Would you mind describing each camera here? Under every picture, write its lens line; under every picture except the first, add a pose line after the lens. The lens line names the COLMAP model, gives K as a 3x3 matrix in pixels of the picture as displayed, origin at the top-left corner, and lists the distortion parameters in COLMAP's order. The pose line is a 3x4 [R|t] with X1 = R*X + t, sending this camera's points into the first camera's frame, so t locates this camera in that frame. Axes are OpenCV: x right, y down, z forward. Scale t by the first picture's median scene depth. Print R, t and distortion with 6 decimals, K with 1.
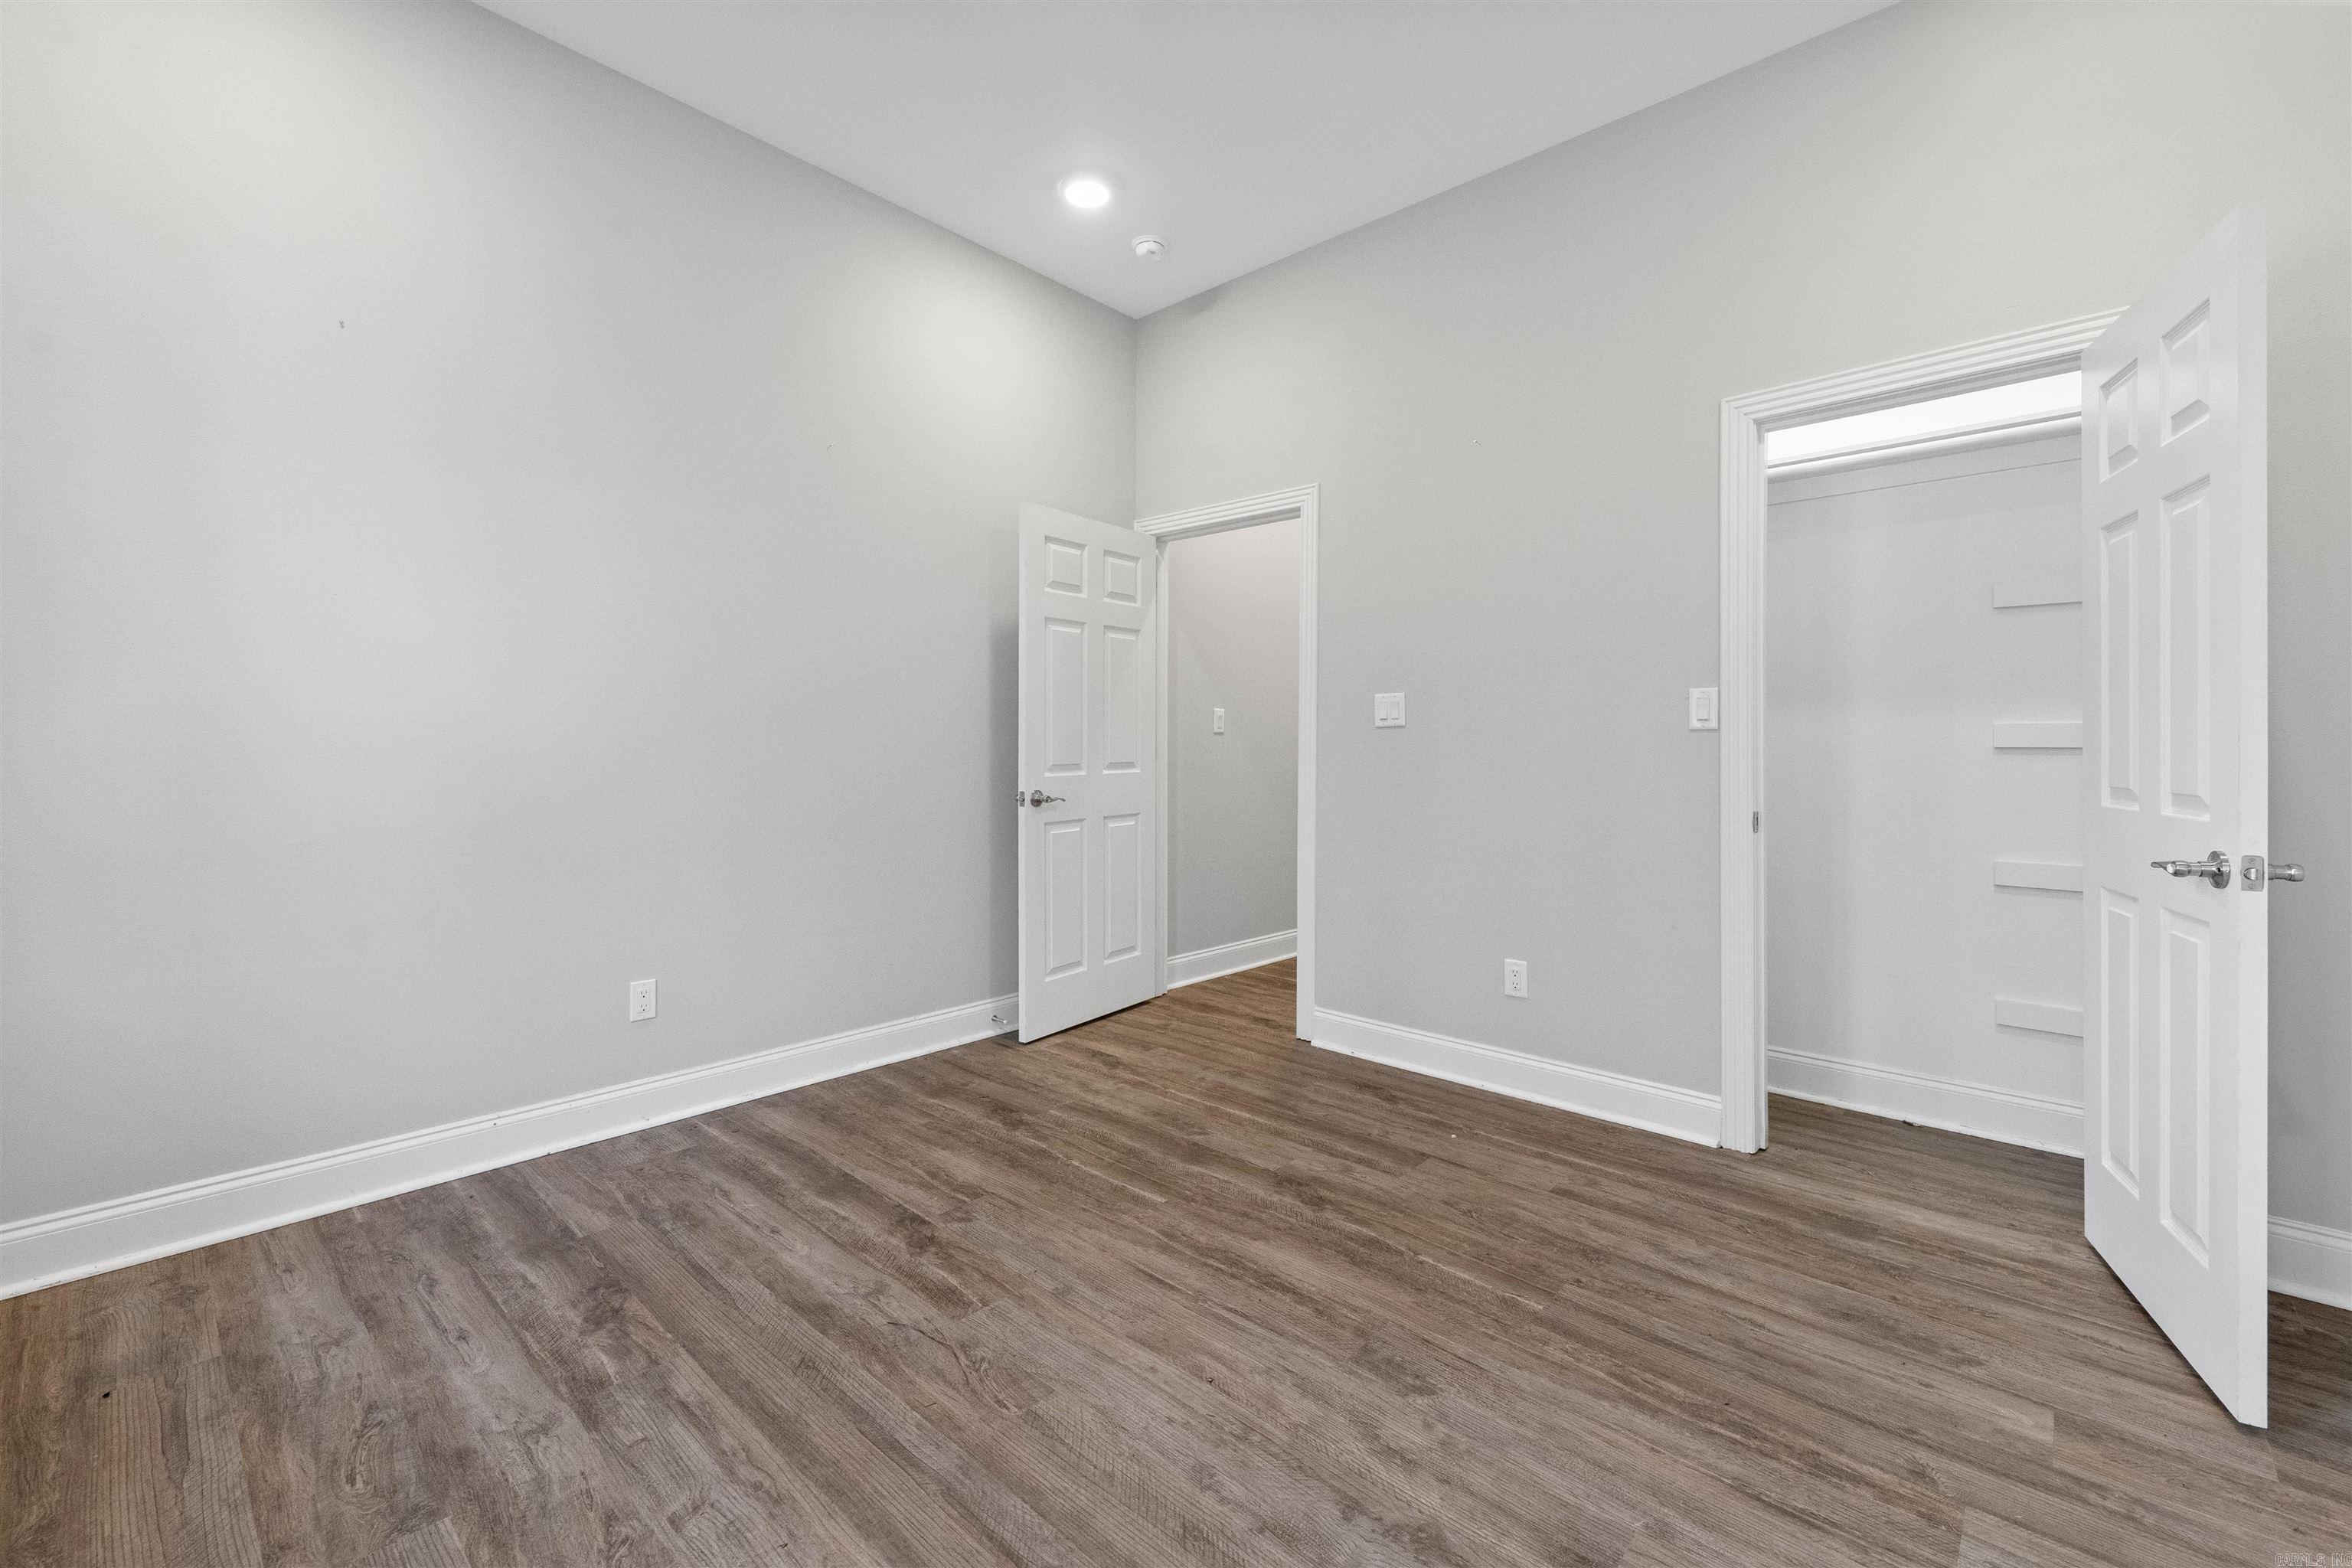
lens RADIAL K [[989.6, 0, 1175.1], [0, 989.6, 761.1], [0, 0, 1]] dist [0.001615, -0.001572]
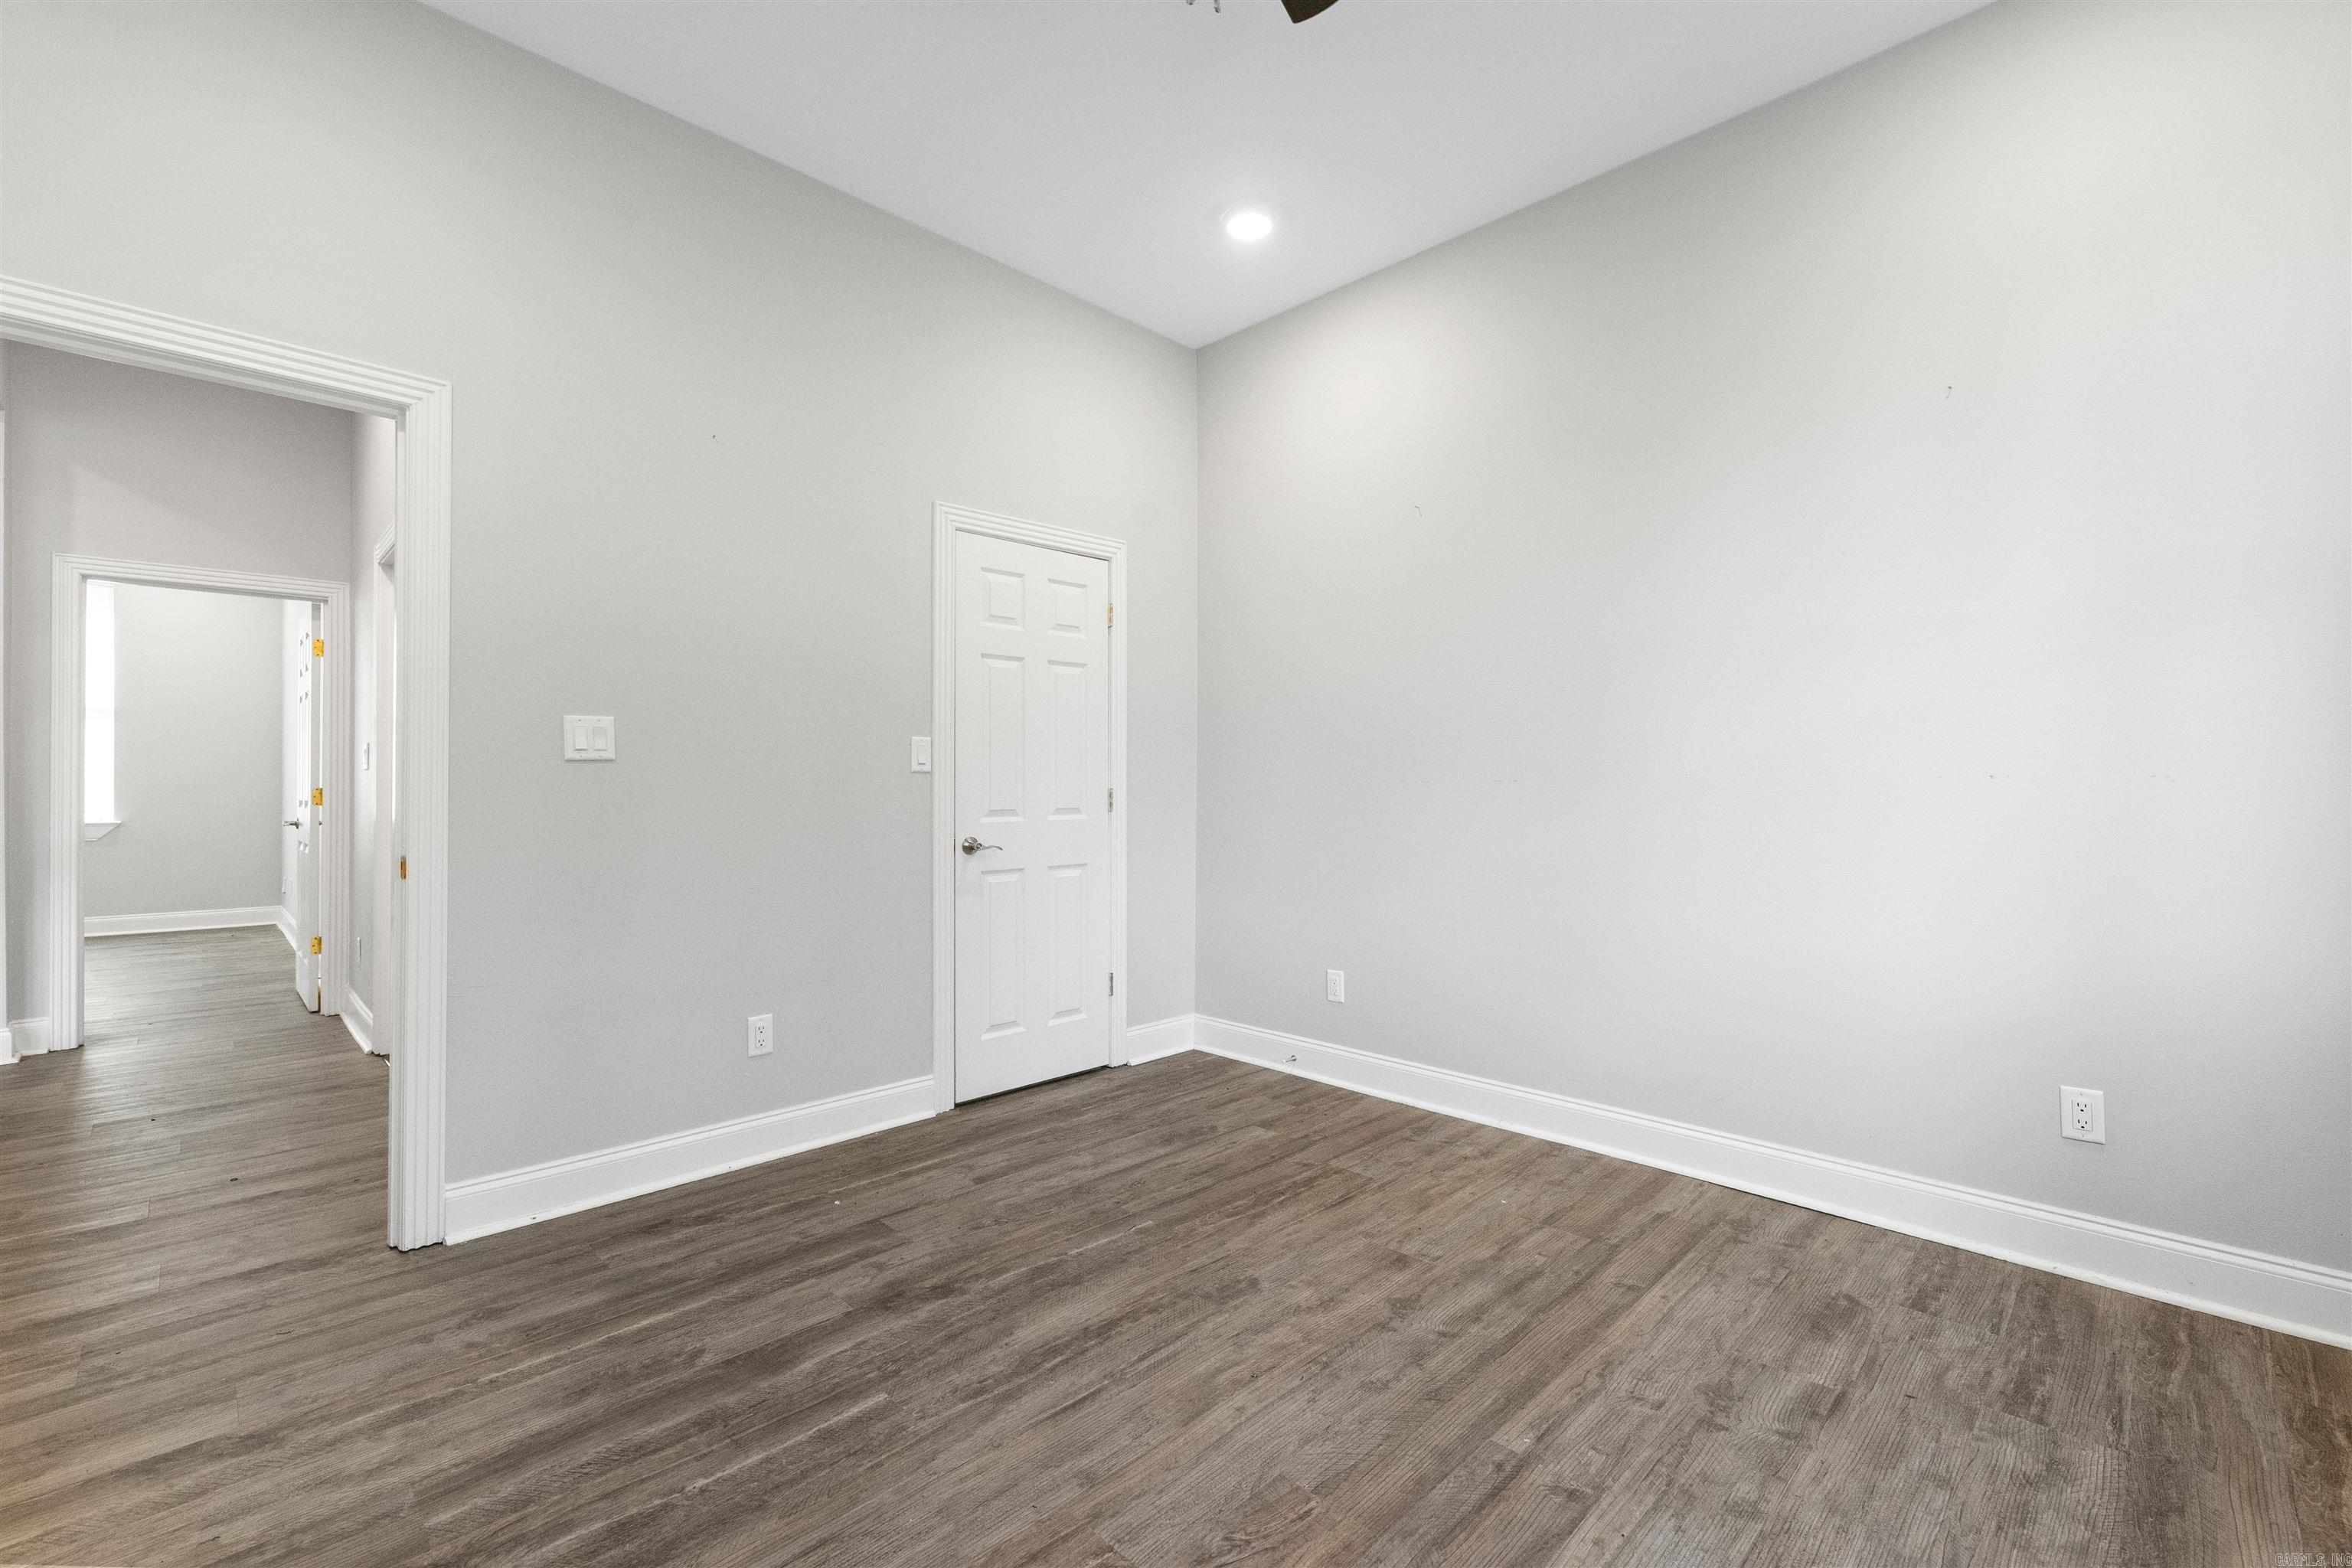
lens RADIAL K [[989.6, 0, 1183.4], [0, 989.6, 782.0], [0, 0, 1]] dist [0.001615, -0.001572]
pose [[0.032688, 0.002122, 0.999463, -0.749621], [0.013662, 0.999903, -0.002569, -0.013660], [-0.999372, 0.013739, 0.032656, 0.740737]]
